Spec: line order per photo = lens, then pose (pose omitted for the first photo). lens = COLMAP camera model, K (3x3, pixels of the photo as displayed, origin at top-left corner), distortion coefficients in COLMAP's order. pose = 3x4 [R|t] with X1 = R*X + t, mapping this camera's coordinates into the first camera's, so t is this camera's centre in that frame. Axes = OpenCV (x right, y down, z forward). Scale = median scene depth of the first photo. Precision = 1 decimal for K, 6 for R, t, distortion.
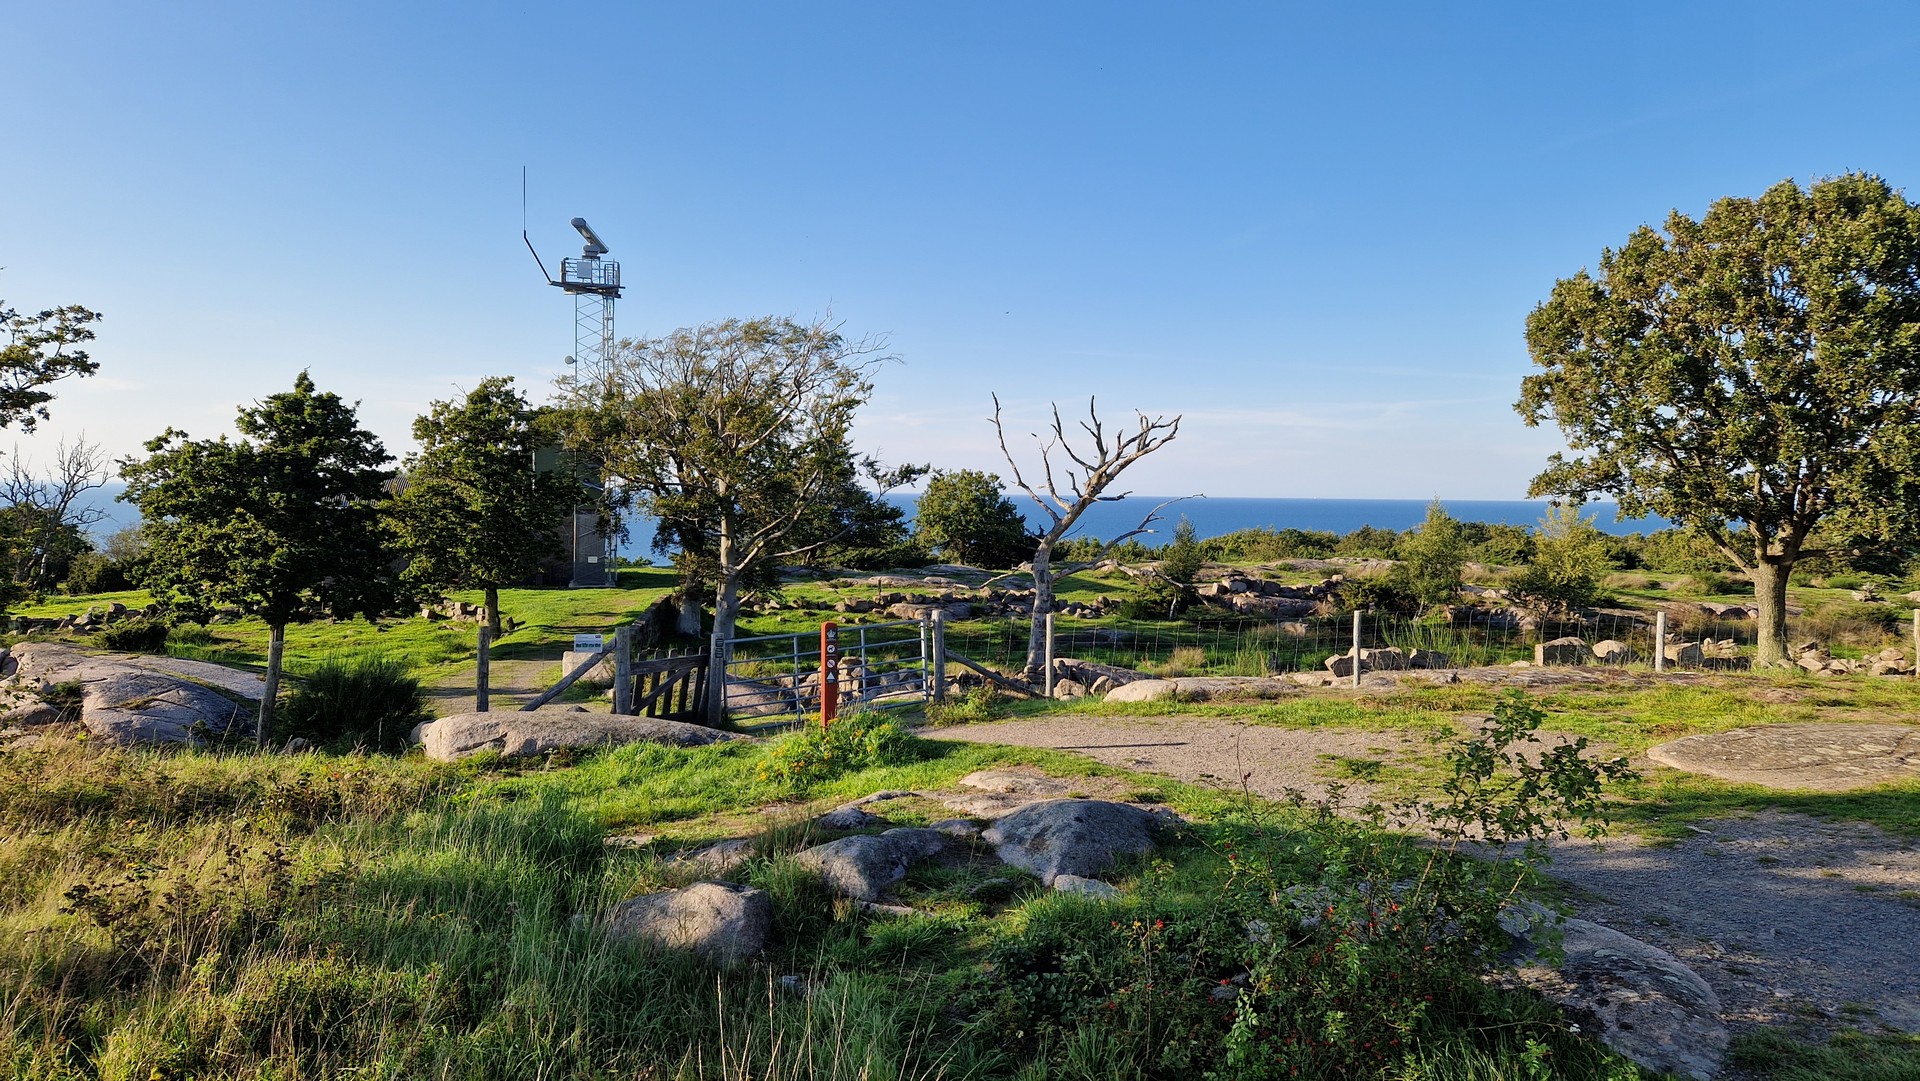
lens RADIAL K [[1266.4, 0, 960.0], [0, 1266.4, 540.5], [0, 0, 1]] dist [0.038911, -0.047997]
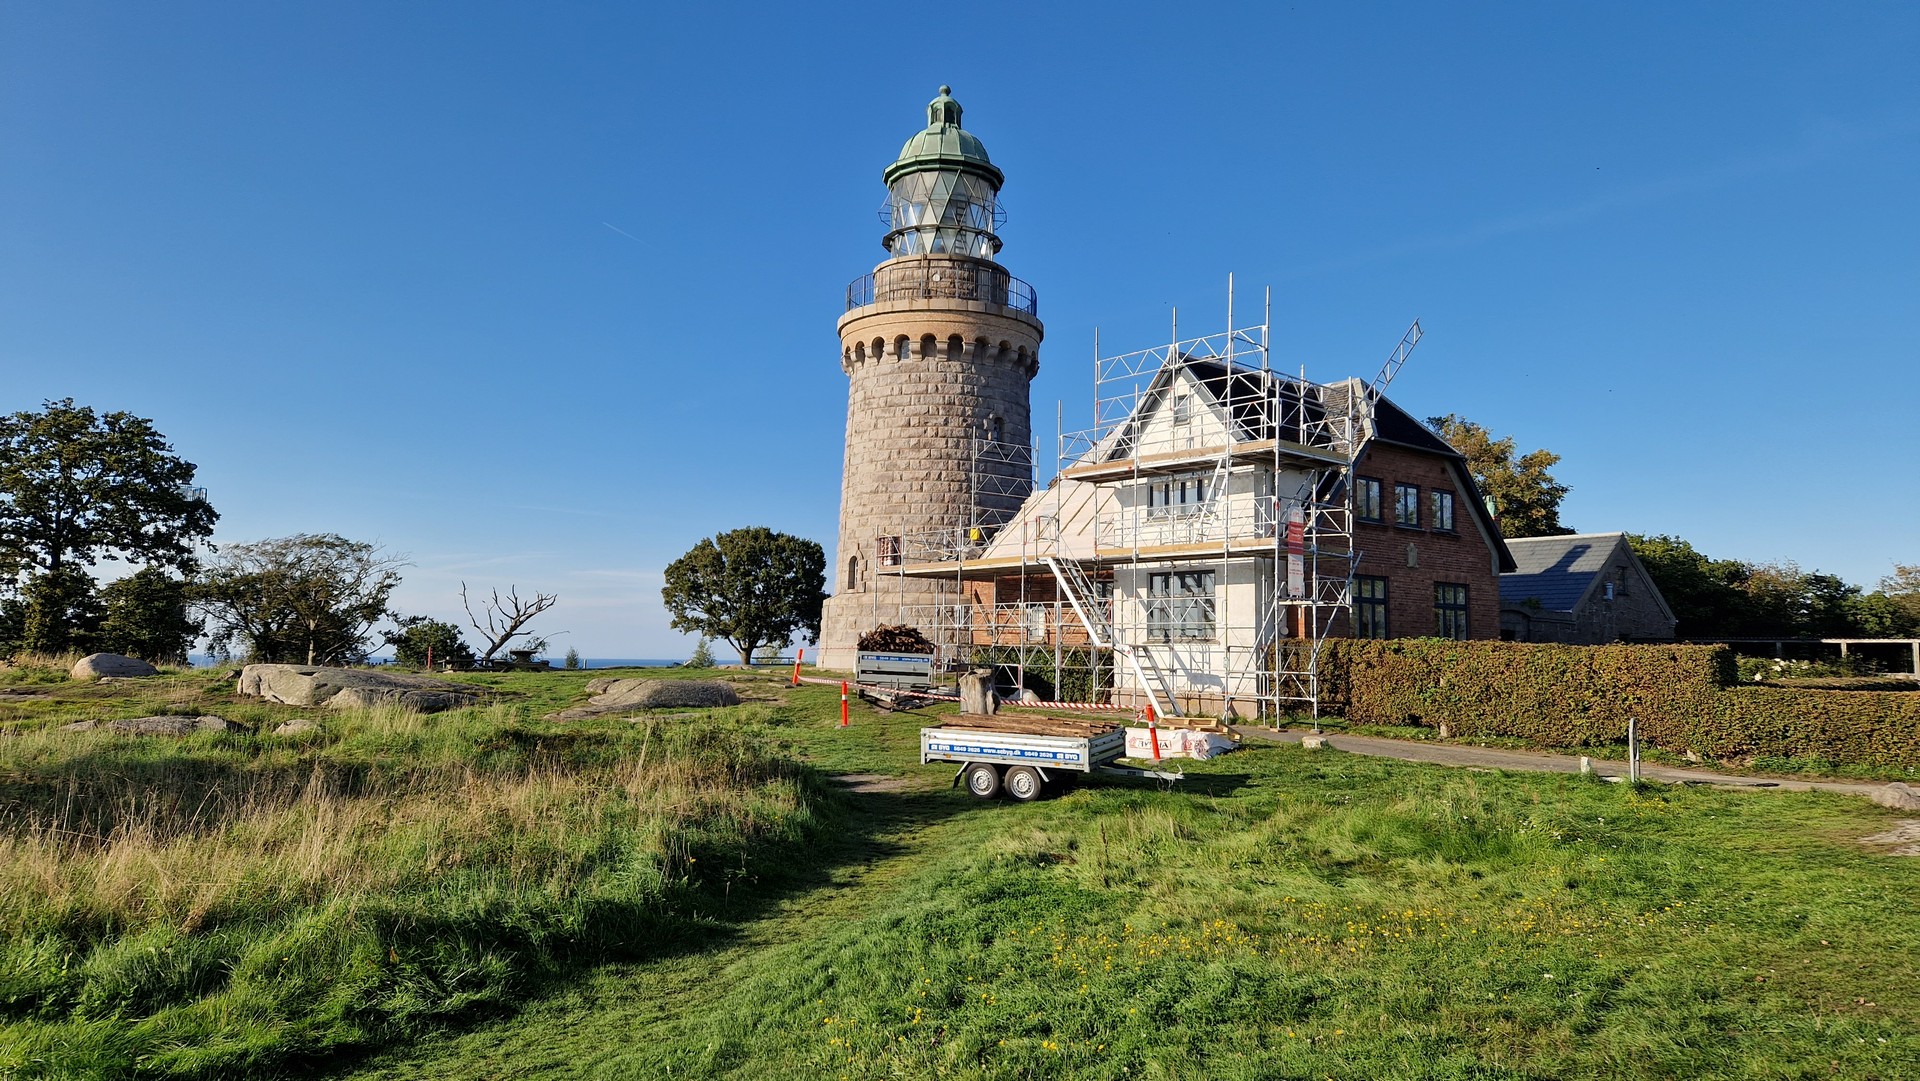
lens RADIAL K [[1266.4, 0, 960.0], [0, 1266.4, 540.5], [0, 0, 1]] dist [0.038911, -0.047997]
pose [[0.915697, 0.035988, 0.400254, -0.106662], [0.014838, 0.992275, -0.123163, 0.144612], [-0.401594, 0.118719, 0.908090, -2.066708]]
